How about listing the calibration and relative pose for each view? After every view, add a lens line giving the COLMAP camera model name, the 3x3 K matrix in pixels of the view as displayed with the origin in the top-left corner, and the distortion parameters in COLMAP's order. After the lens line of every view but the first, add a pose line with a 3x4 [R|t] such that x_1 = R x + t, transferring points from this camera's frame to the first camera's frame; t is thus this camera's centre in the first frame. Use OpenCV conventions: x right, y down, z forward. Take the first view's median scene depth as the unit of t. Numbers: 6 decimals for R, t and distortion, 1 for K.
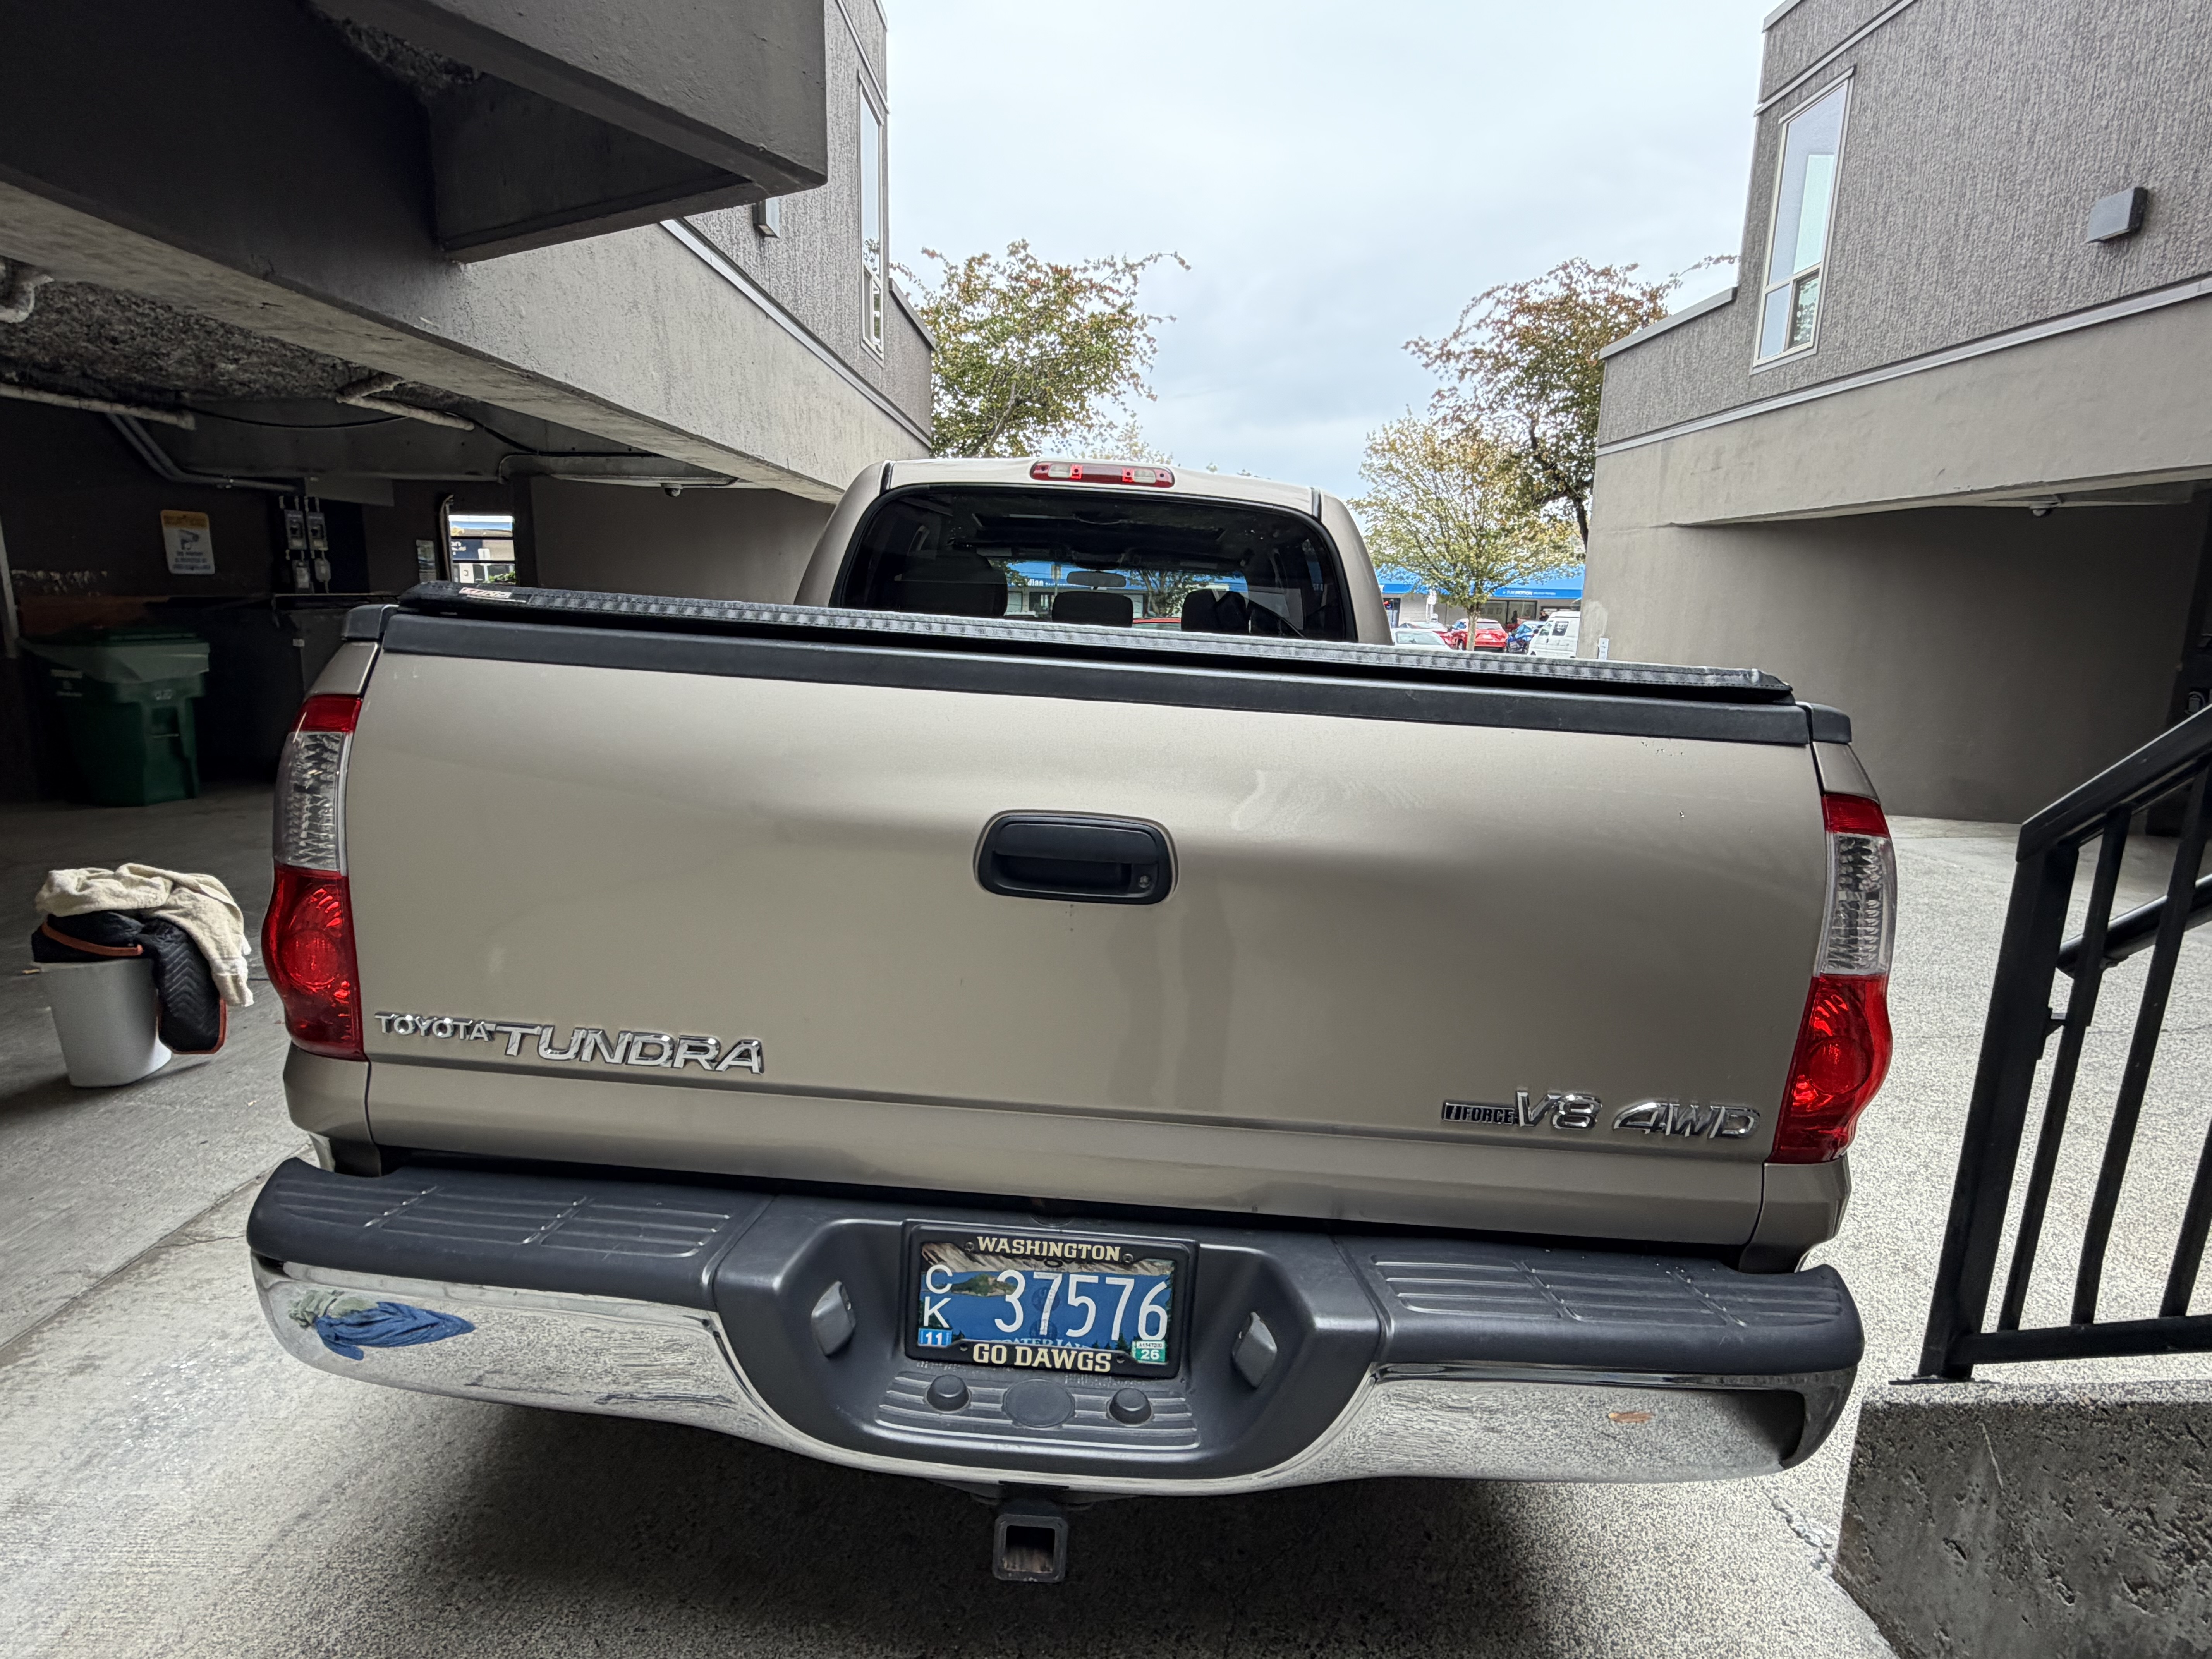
lens RADIAL K [[1172.2, 0, 1063.9], [0, 1172.2, 828.5], [0, 0, 1]] dist [0.000602, -0.000963]
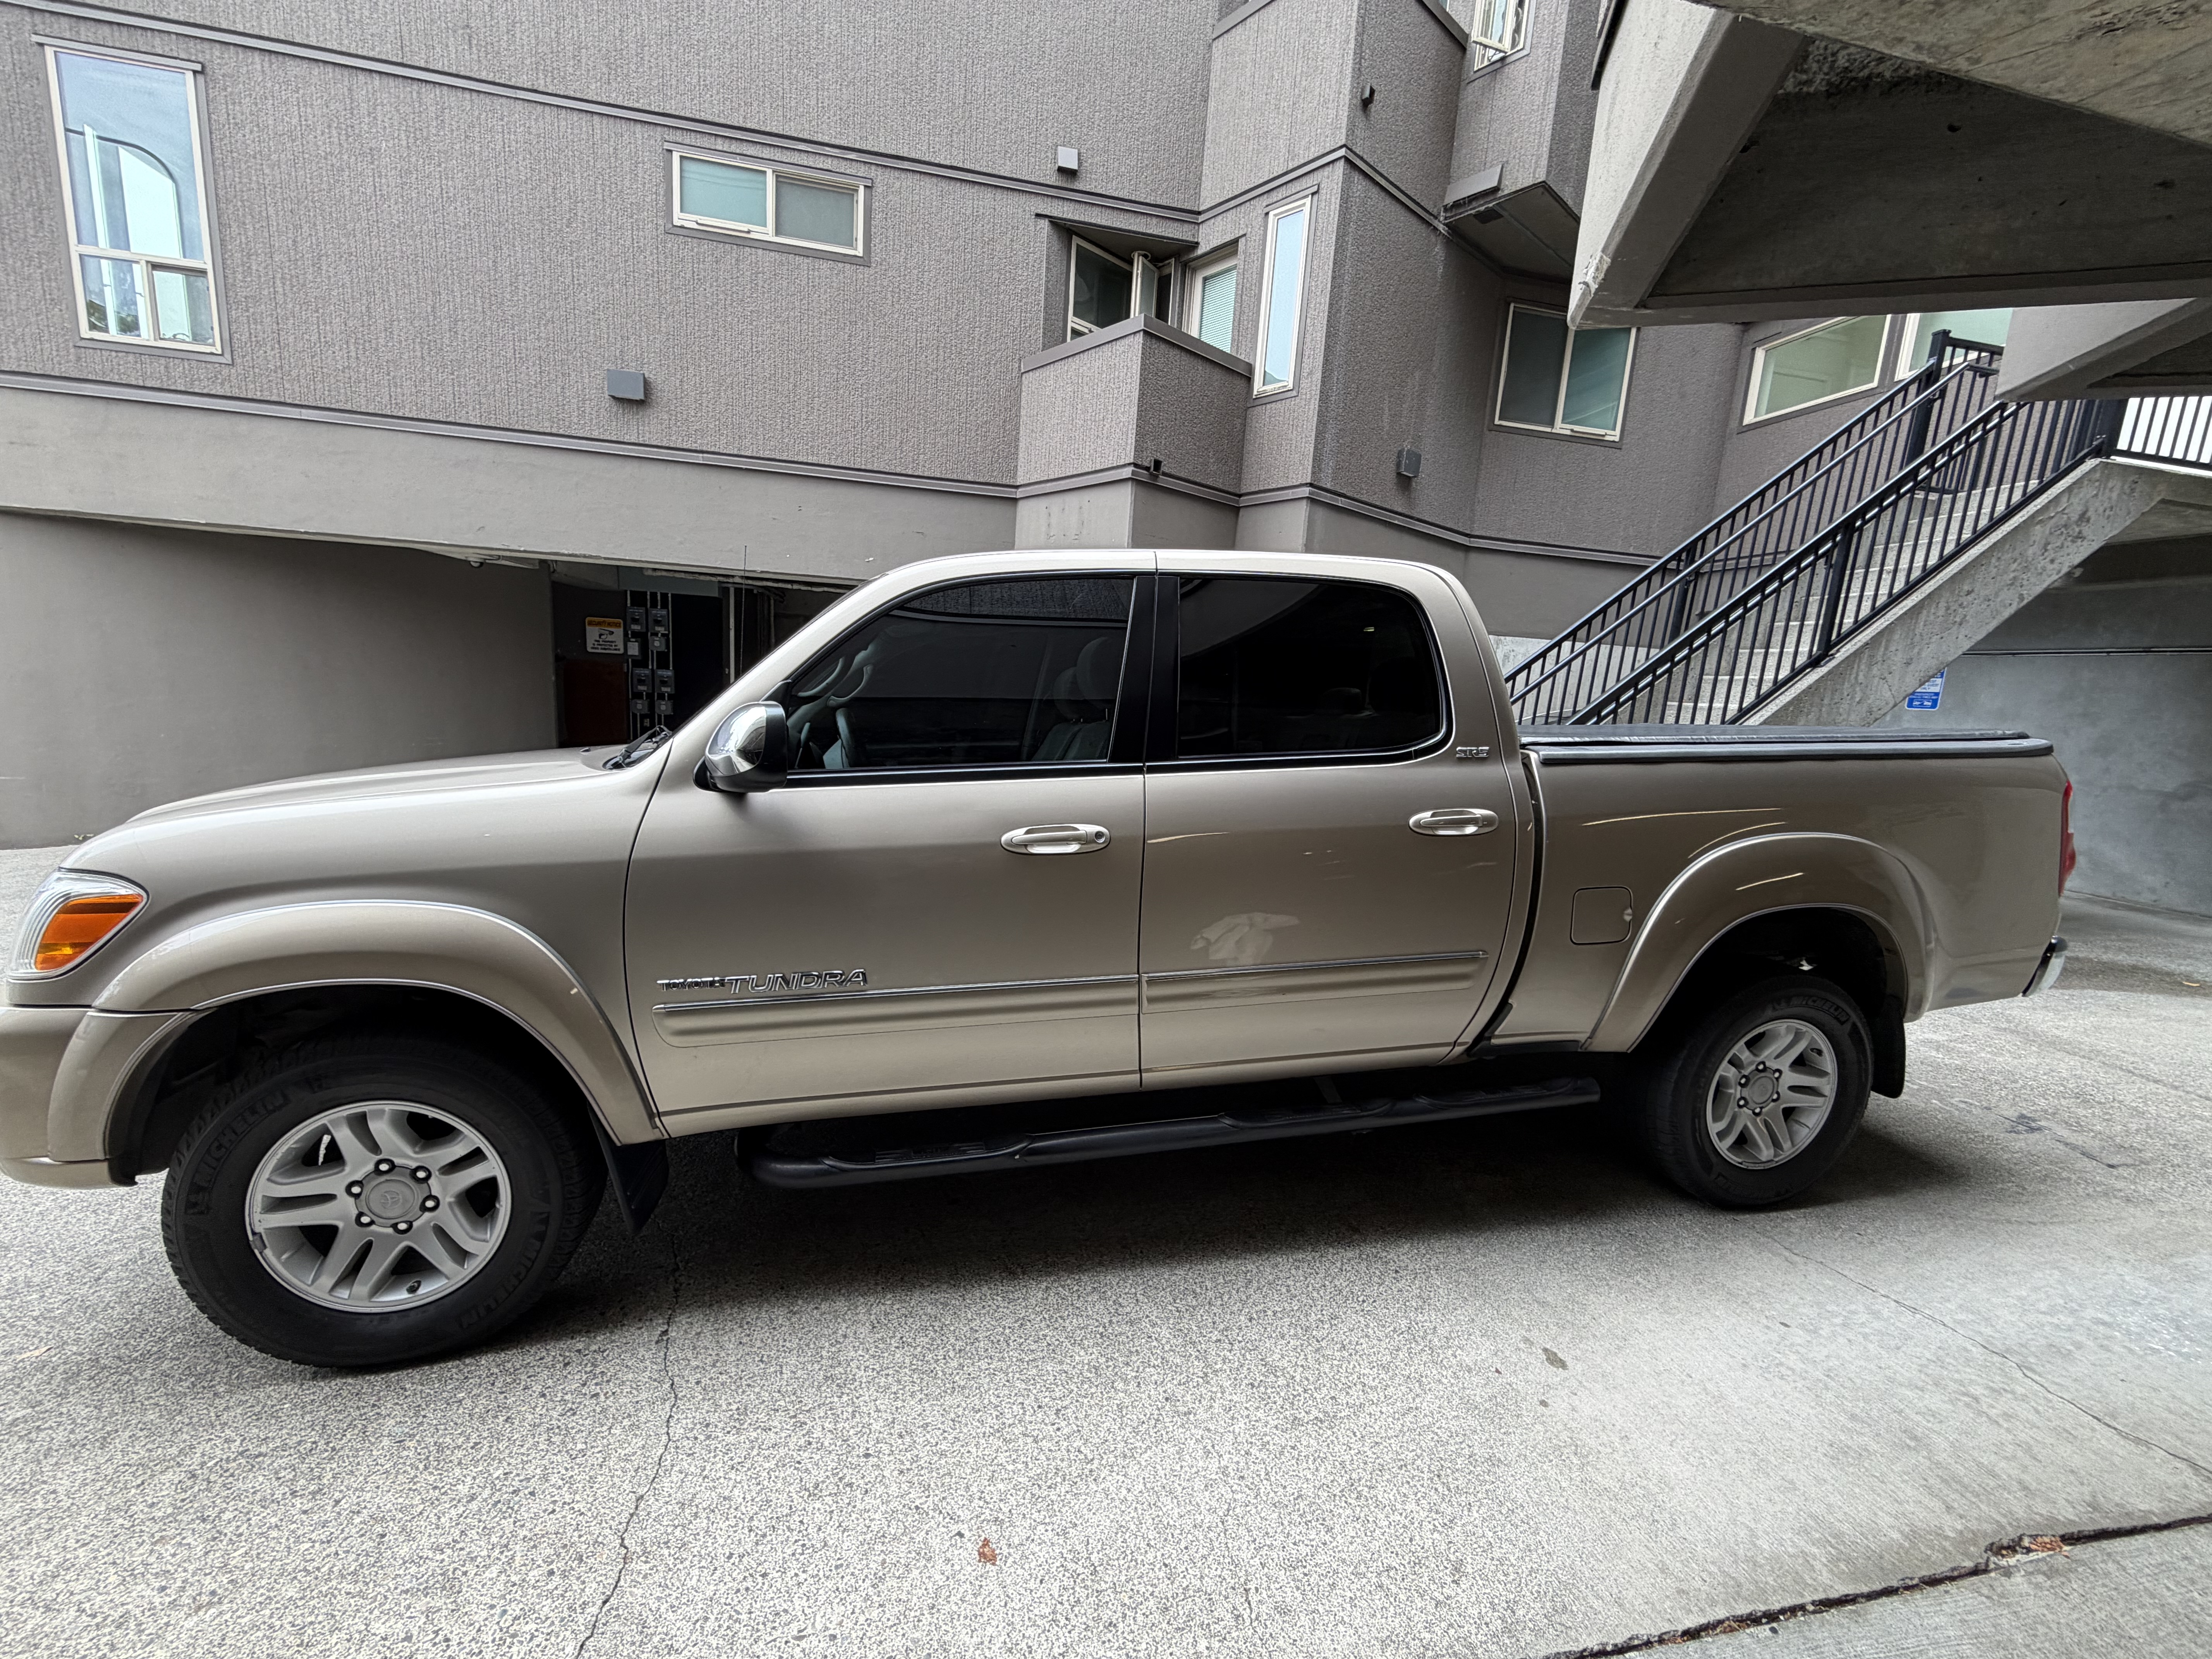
lens RADIAL K [[877.7, 0, 1106.3], [0, 877.7, 824.5], [0, 0, 1]] dist [0.001099, -0.001004]
pose [[-0.243304, -0.190159, 0.951127, -0.519508], [0.126436, 0.966009, 0.225478, -0.187890], [-0.961674, 0.175116, -0.210991, 0.902829]]
